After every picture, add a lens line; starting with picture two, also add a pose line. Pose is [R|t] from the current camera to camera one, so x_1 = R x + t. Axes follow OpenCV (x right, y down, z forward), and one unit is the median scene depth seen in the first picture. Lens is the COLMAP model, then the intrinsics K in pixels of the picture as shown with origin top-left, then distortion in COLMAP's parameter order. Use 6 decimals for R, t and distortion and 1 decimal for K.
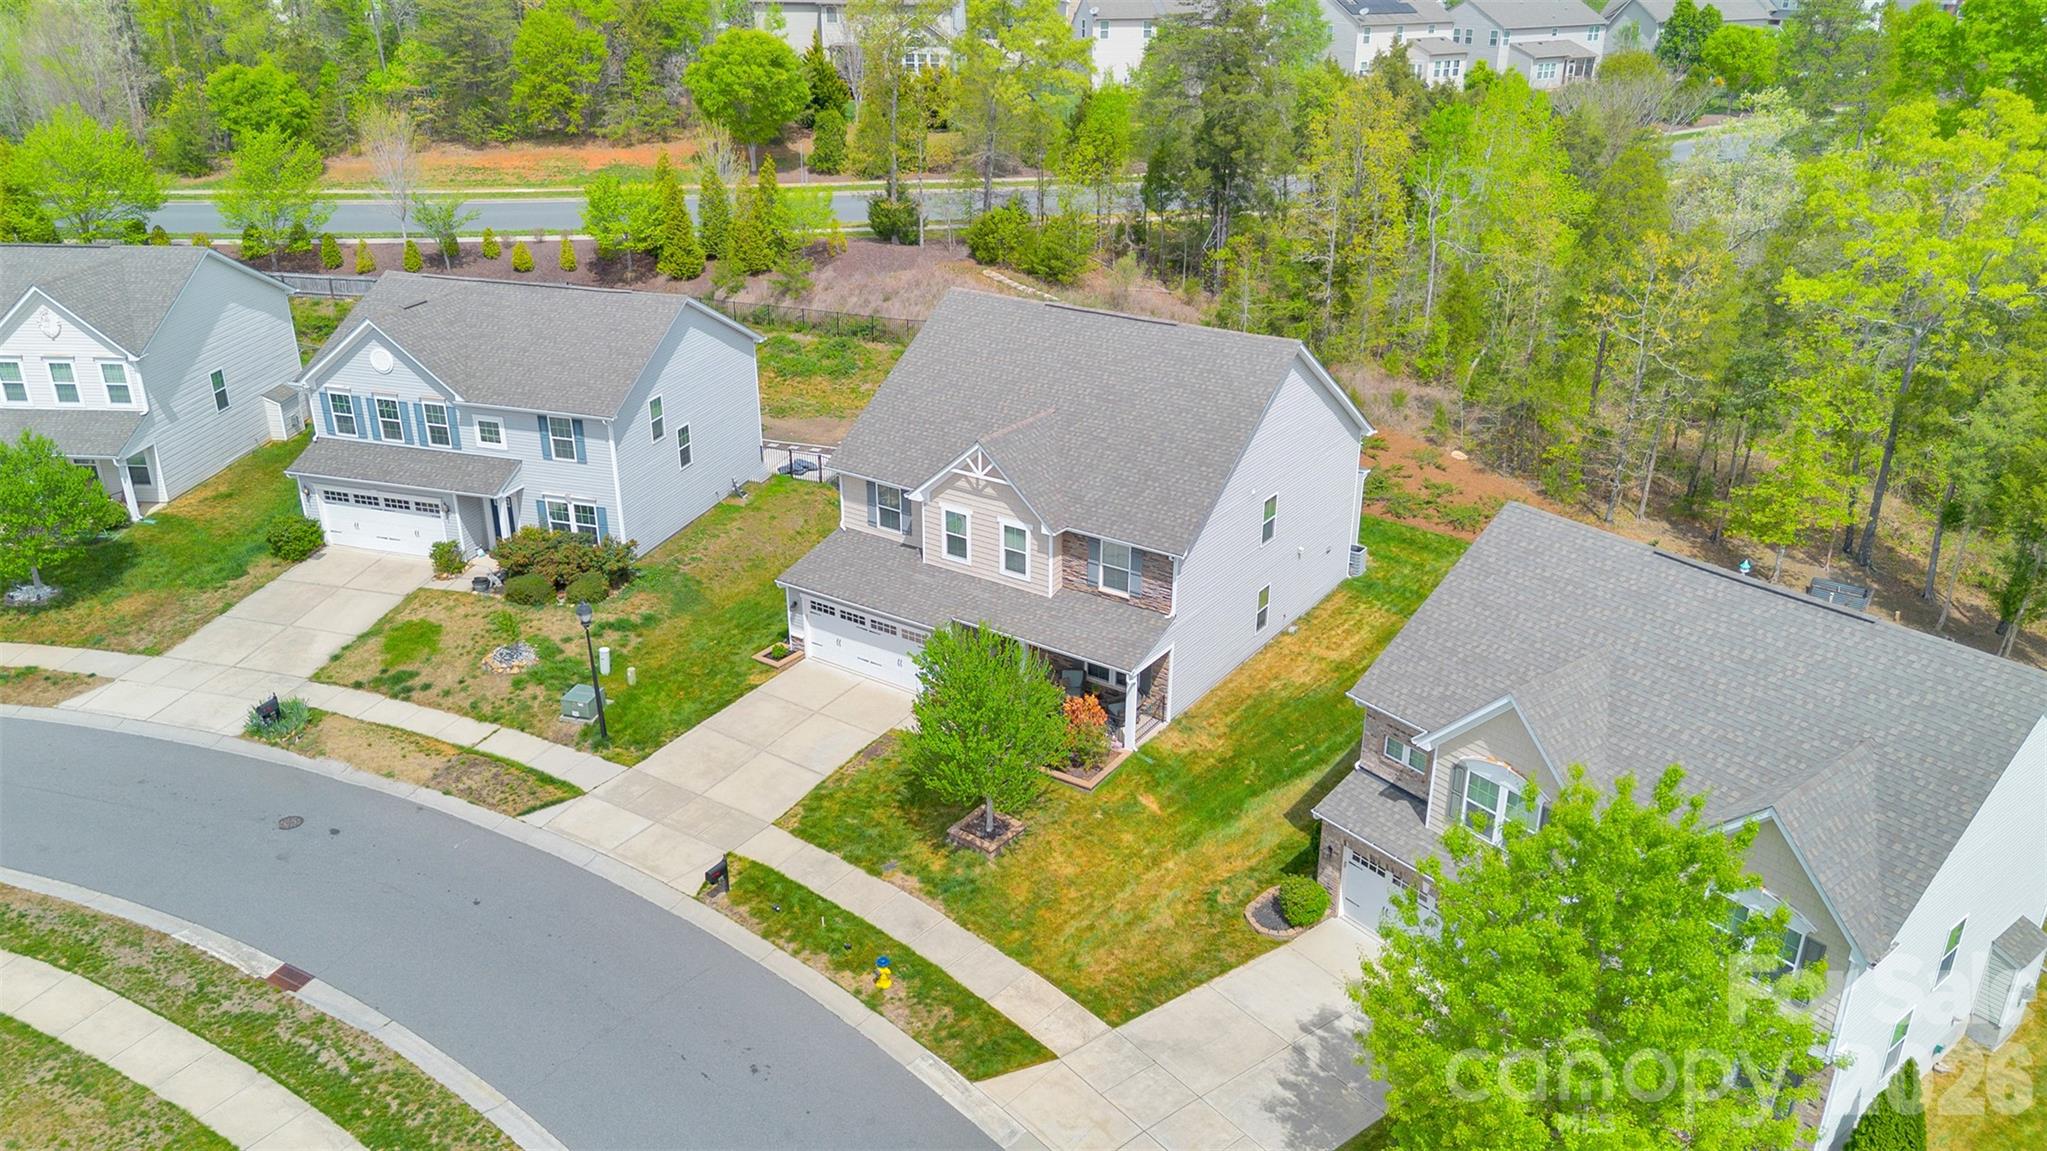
lens RADIAL K [[1466.9, 0, 1023.5], [0, 1466.9, 575.5], [0, 0, 1]] dist [0.115346, -0.087092]
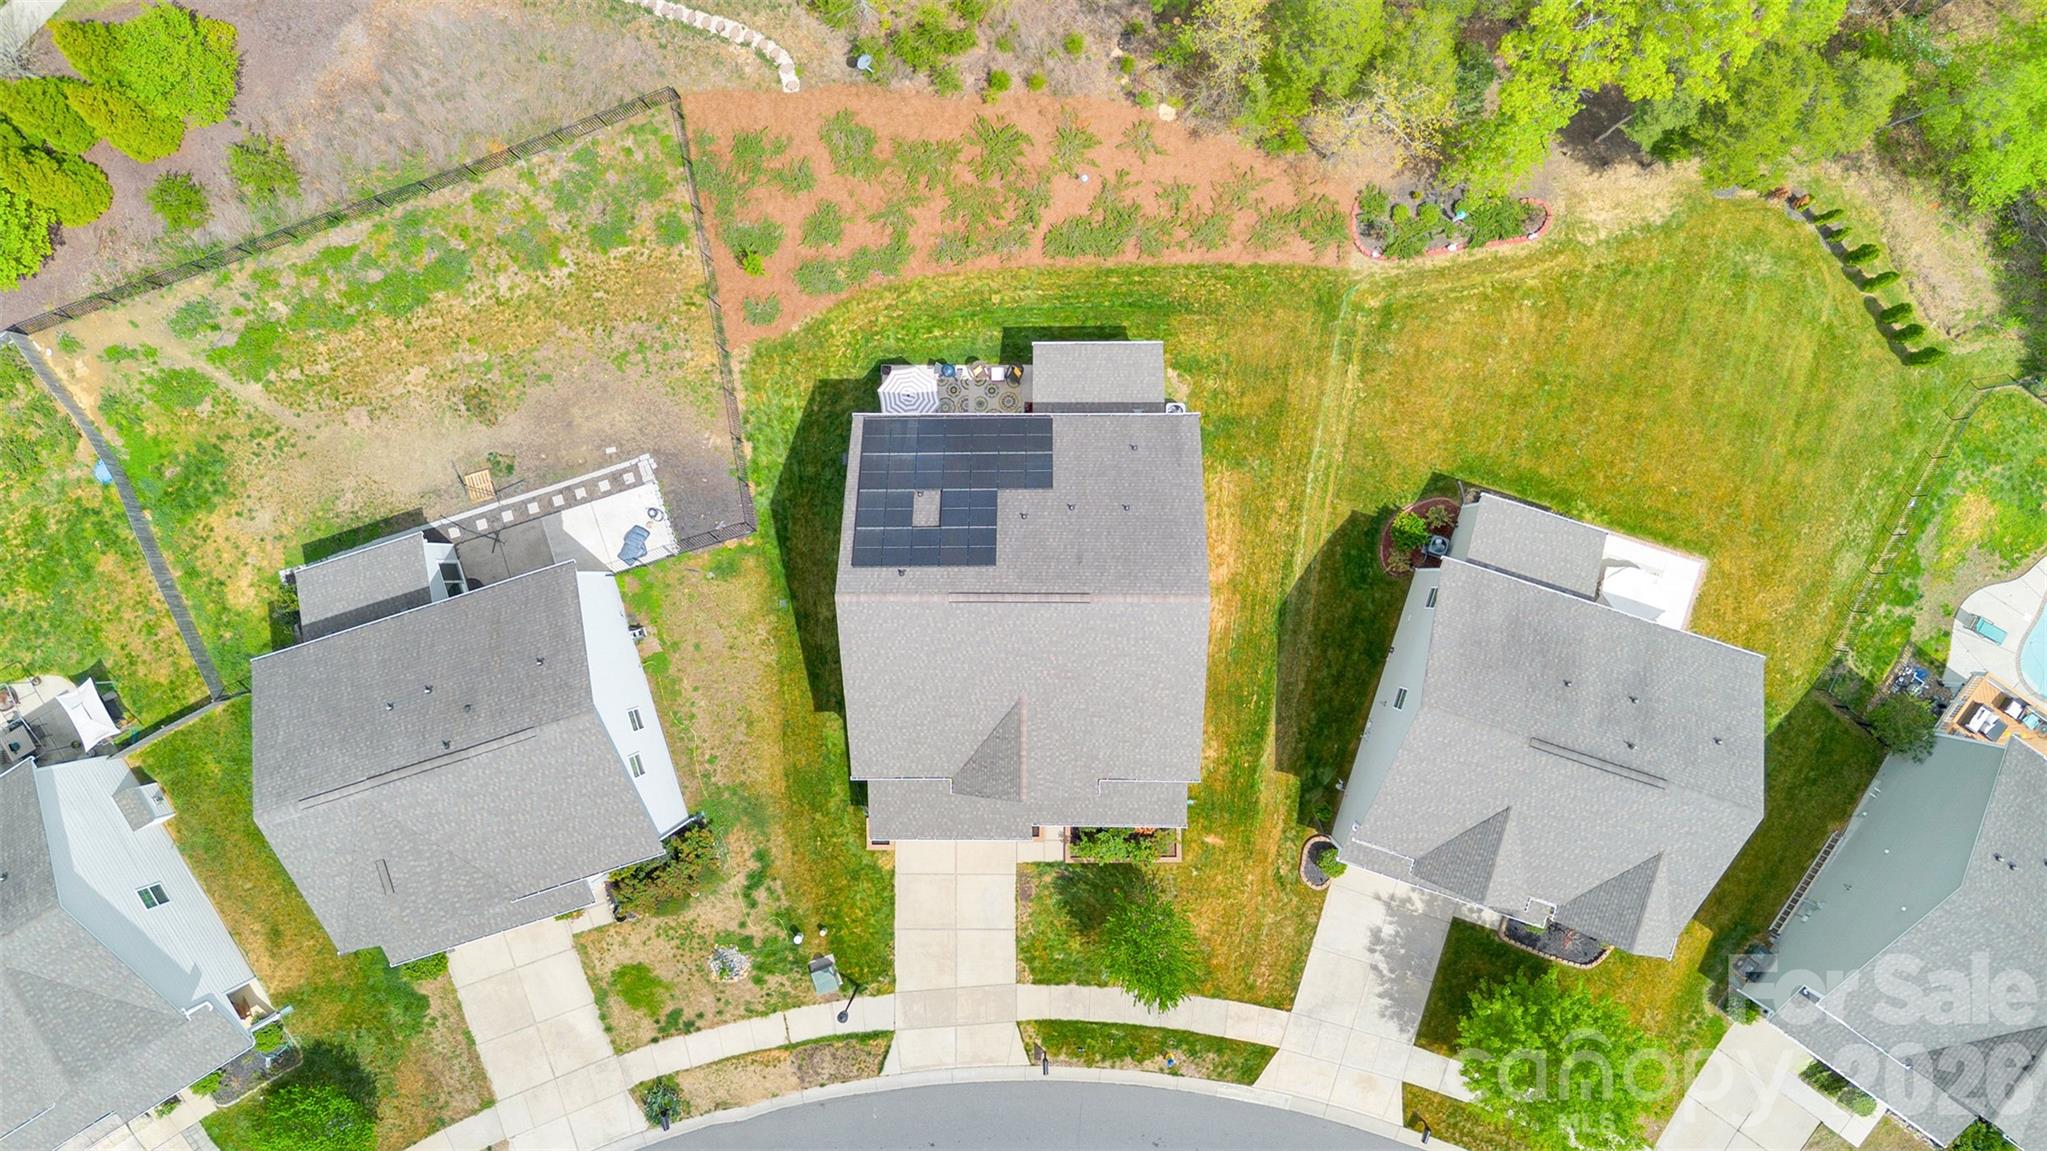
lens RADIAL K [[1461.0, 0, 1023.5], [0, 1461.0, 575.5], [0, 0, 1]] dist [0.068111, -0.083656]
pose [[0.827097, -0.562015, 0.007091, 0.060746], [0.225147, 0.342847, 0.912011, -1.278732], [-0.514995, -0.752725, 0.410104, 0.632279]]
